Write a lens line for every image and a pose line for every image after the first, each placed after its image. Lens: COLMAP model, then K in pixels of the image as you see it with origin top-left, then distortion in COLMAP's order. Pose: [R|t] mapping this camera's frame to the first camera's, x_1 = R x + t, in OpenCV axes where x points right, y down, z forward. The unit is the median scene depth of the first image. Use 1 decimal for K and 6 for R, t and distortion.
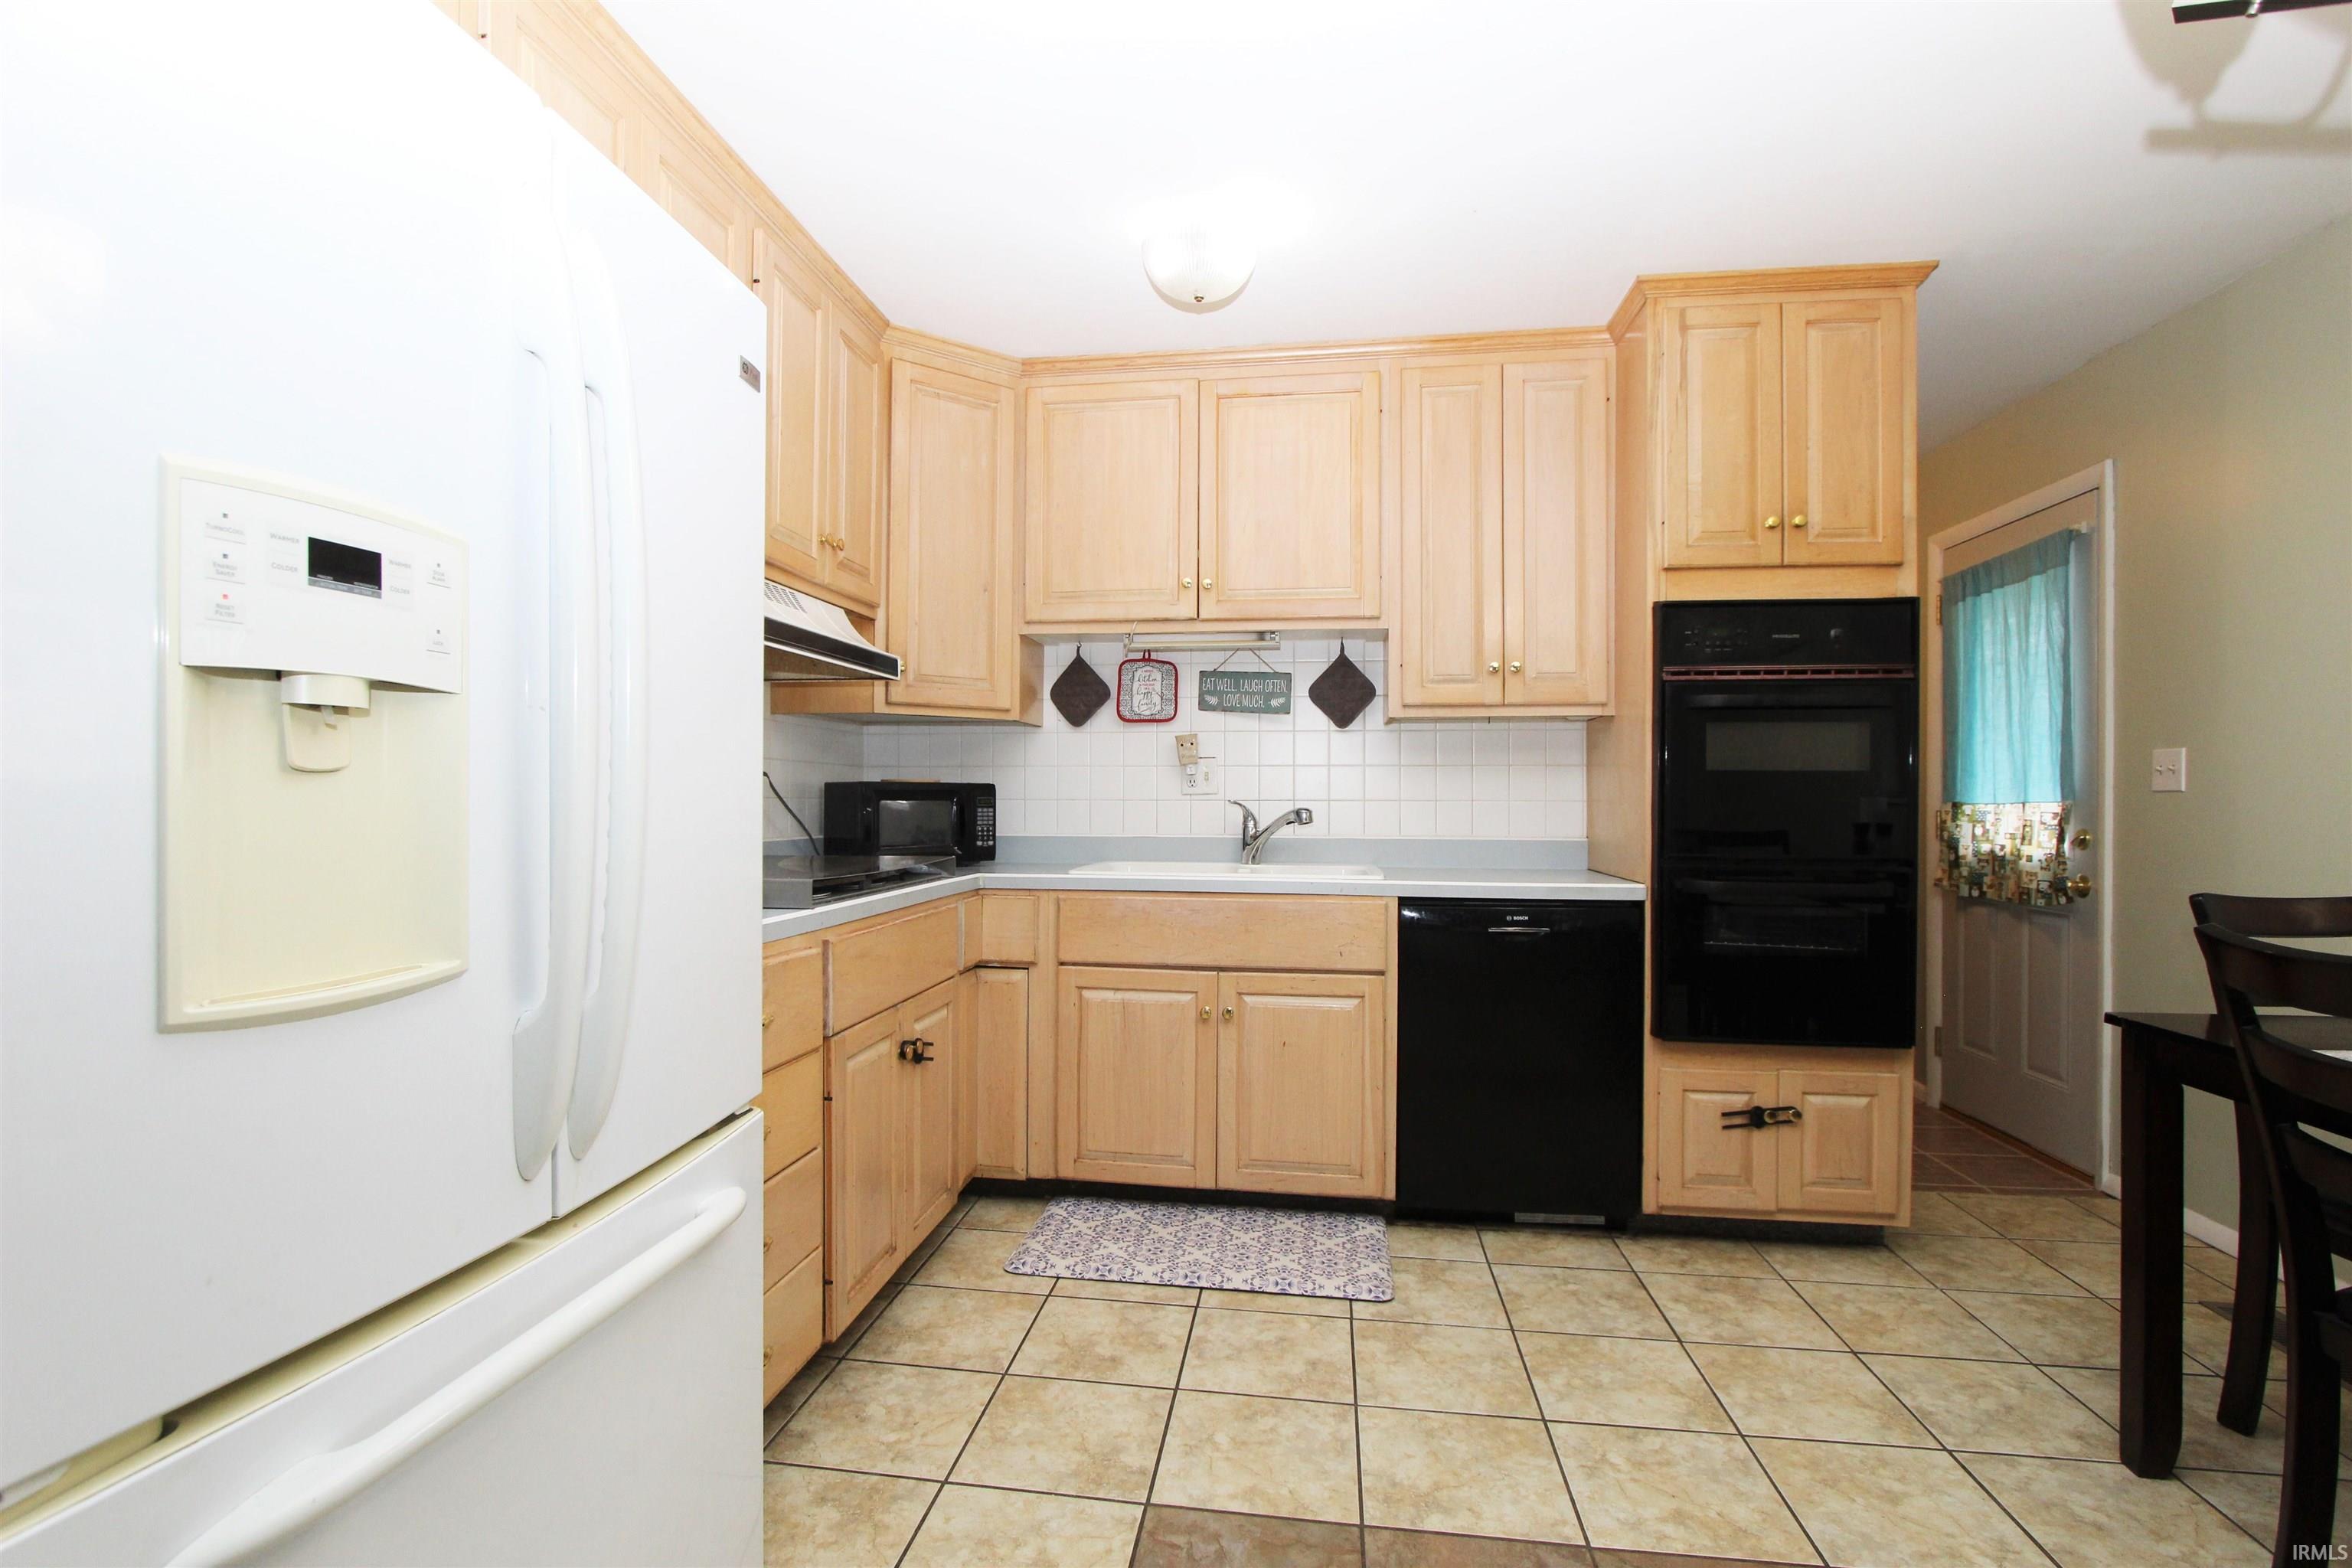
lens RADIAL K [[1081.9, 0, 1158.6], [0, 1081.9, 796.8], [0, 0, 1]] dist [-0.015649, 0.000419]
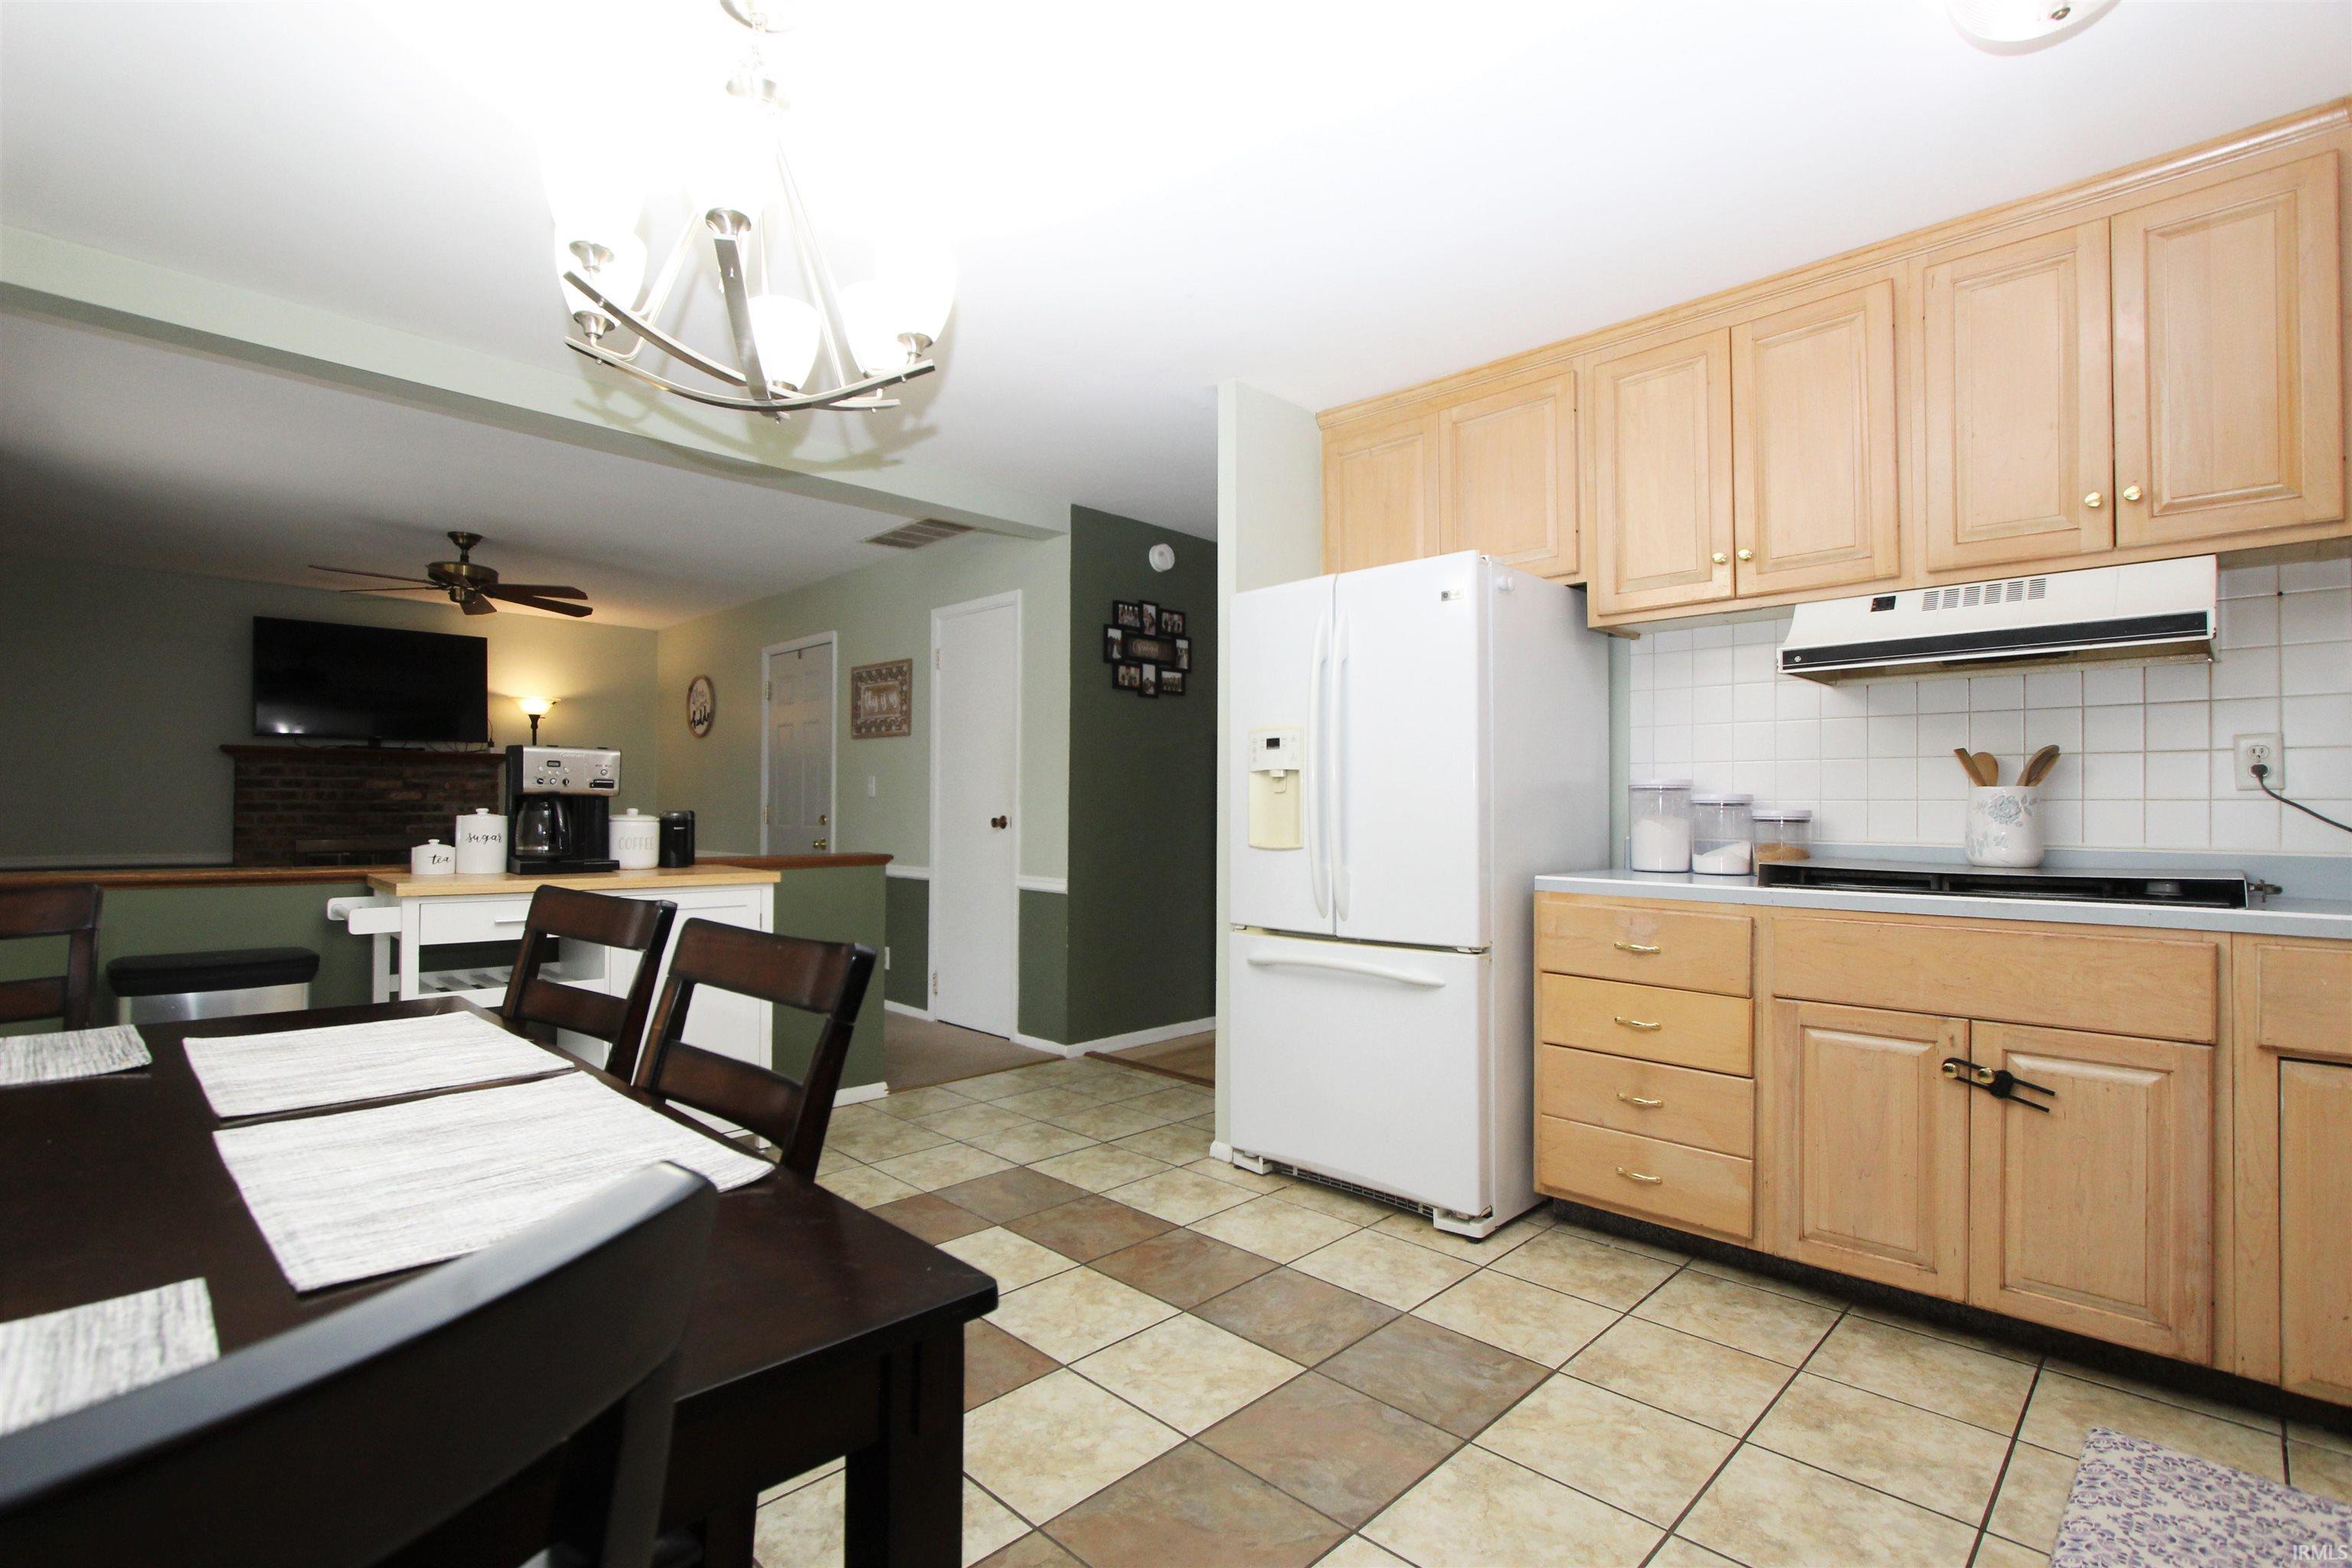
lens RADIAL K [[1081.9, 0, 1158.6], [0, 1081.9, 796.8], [0, 0, 1]] dist [-0.015649, 0.000419]
pose [[-0.596269, -0.018426, -0.802573, 0.770089], [-0.006848, 0.999817, -0.017866, 0.019047], [0.802755, -0.005157, -0.596286, 0.842866]]
